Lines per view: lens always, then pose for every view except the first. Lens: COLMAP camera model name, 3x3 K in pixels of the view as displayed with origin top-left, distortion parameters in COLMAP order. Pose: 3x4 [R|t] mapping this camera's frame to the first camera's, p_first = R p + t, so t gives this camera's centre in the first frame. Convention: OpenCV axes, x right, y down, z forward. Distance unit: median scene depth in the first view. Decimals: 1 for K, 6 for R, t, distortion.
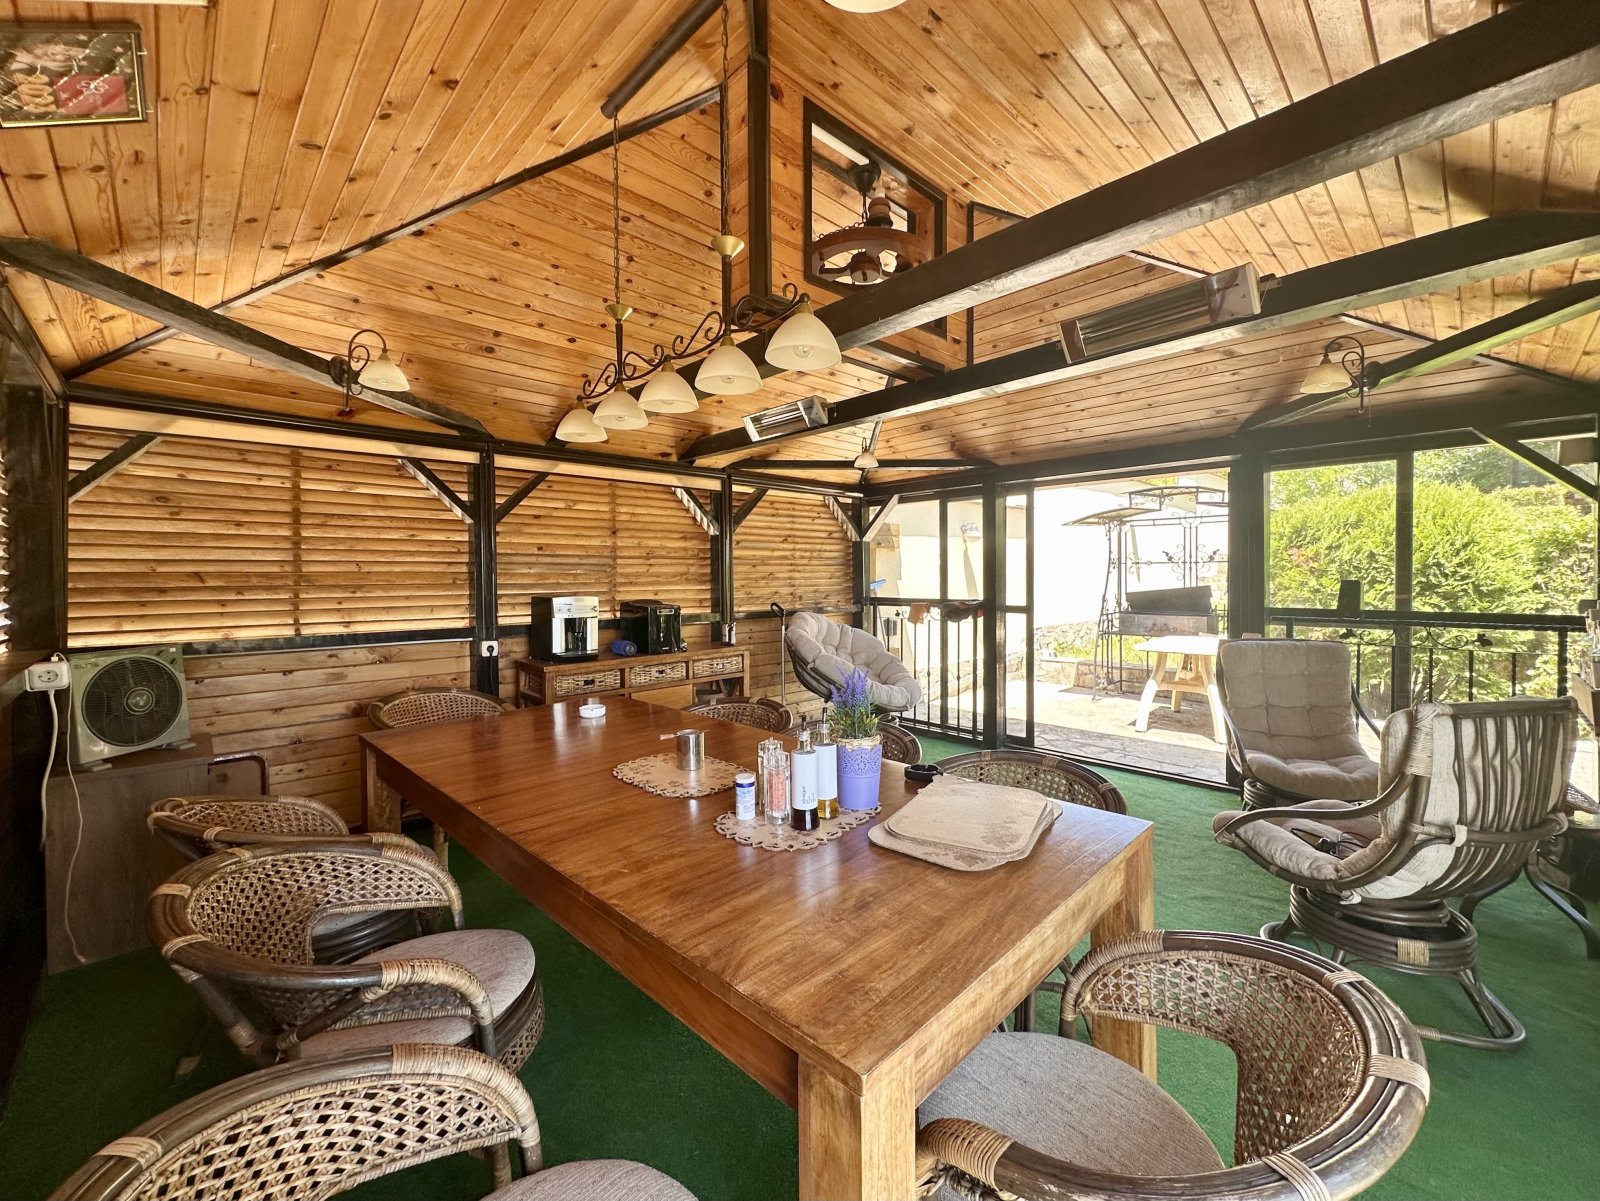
lens RADIAL K [[655.8, 0, 801.8], [0, 655.8, 588.4], [0, 0, 1]] dist [0.000413, 0.000036]
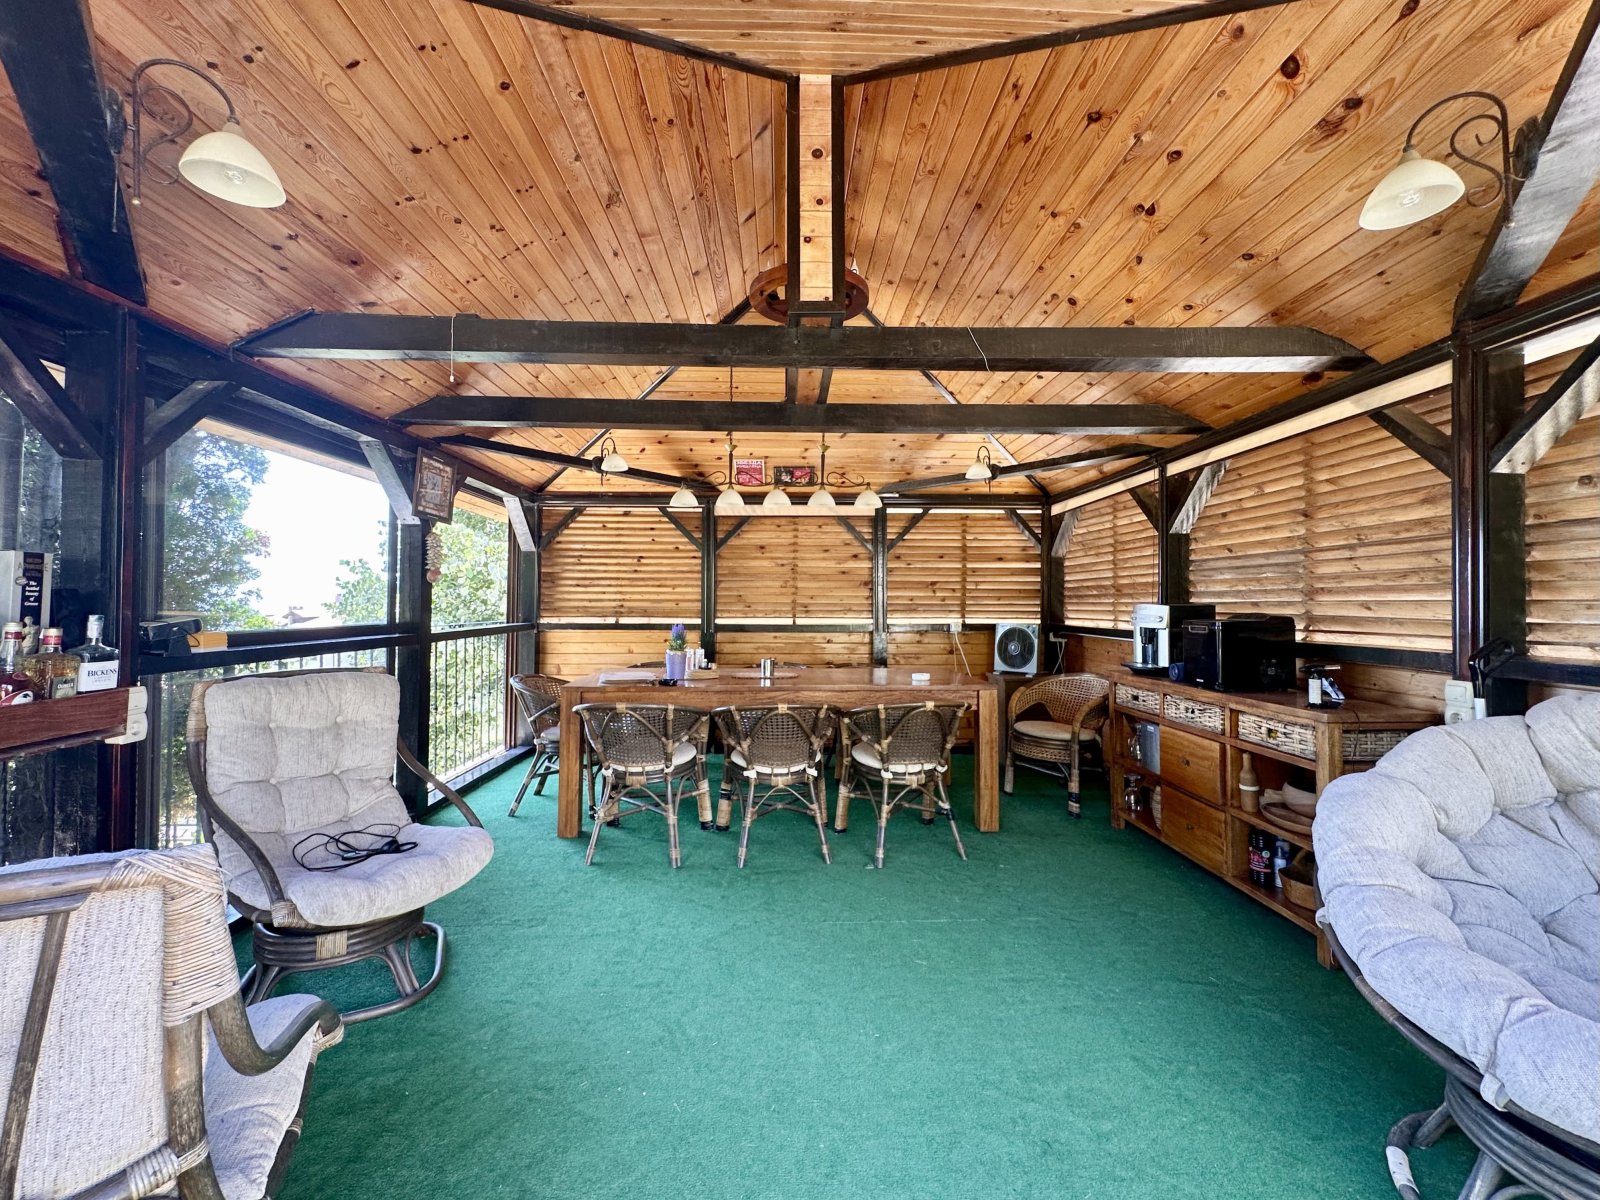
lens RADIAL K [[655.8, 0, 801.8], [0, 655.8, 587.9], [0, 0, 1]] dist [0.000413, 0.000036]
pose [[-0.673554, -0.016548, -0.738953, 0.653189], [-0.016923, 0.999833, -0.006965, 0.003973], [0.738944, 0.007814, -0.673721, 1.245091]]
